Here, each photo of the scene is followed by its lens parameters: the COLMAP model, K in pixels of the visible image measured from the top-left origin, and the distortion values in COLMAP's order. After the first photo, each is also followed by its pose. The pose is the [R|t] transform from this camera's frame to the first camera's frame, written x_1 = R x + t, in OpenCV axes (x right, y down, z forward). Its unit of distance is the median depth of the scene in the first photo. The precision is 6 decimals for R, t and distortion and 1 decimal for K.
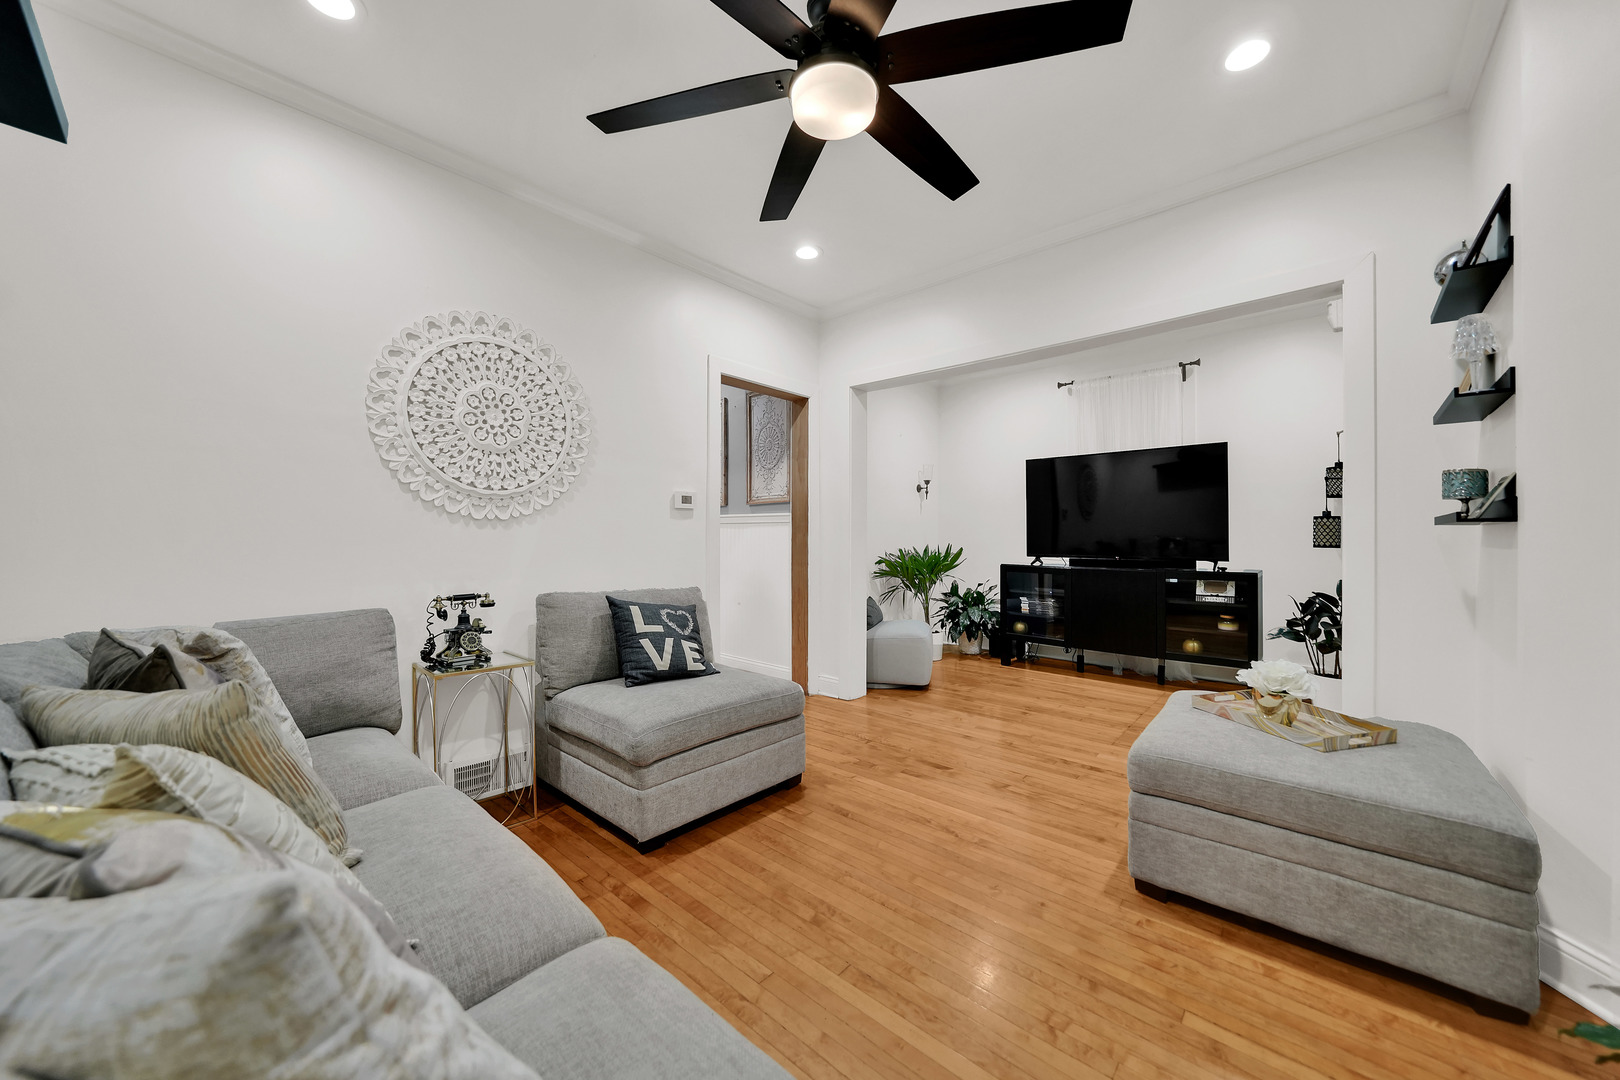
lens RADIAL K [[583.7, 0, 809.6], [0, 583.7, 530.1], [0, 0, 1]] dist [-0.000759, -0.000018]
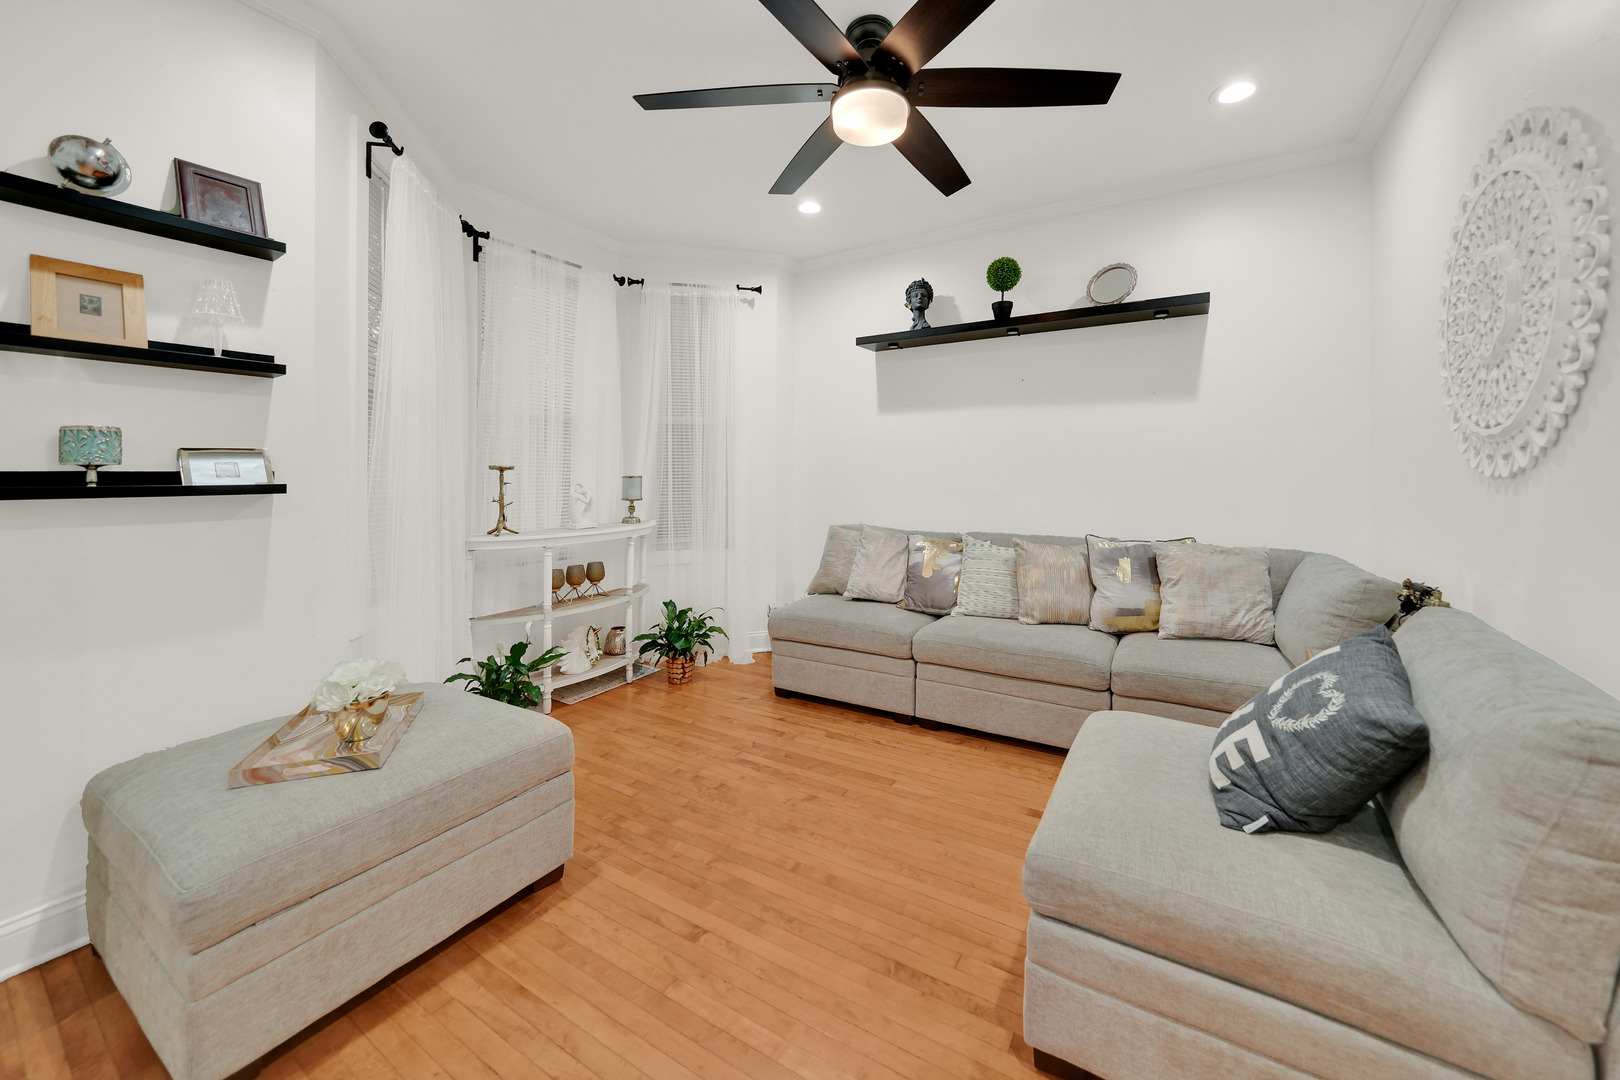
lens RADIAL K [[606.2, 0, 816.0], [0, 606.2, 475.2], [0, 0, 1]] dist [-0.000648, 0.000078]
pose [[-0.981732, 0.003154, -0.190243, 0.245198], [0.005071, 0.999941, -0.009590, -0.017523], [0.190201, -0.010380, -0.981690, 1.441718]]
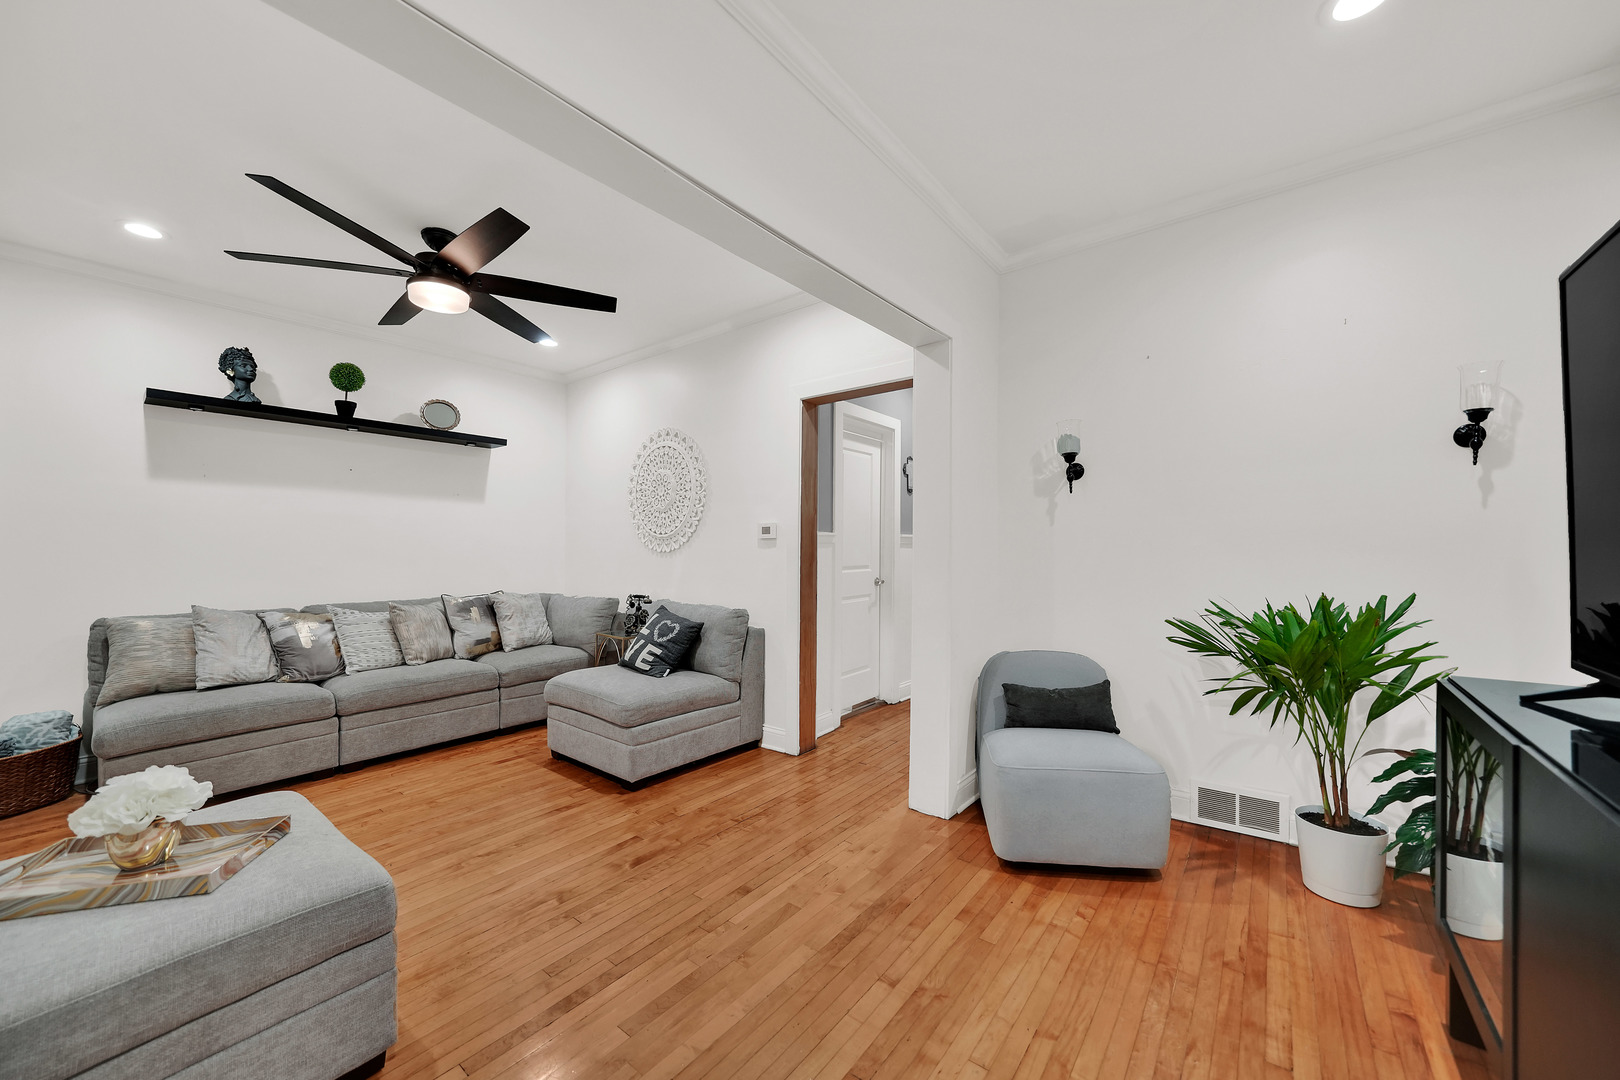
lens RADIAL K [[592.5, 0, 810.0], [0, 592.5, 540.0], [0, 0, 1]] dist [-0.000758, 0.000001]
pose [[0.062003, -0.016204, -0.997944, 1.145089], [0.014234, 0.999781, -0.015349, -0.020074], [0.997974, -0.013253, 0.062220, 1.285909]]
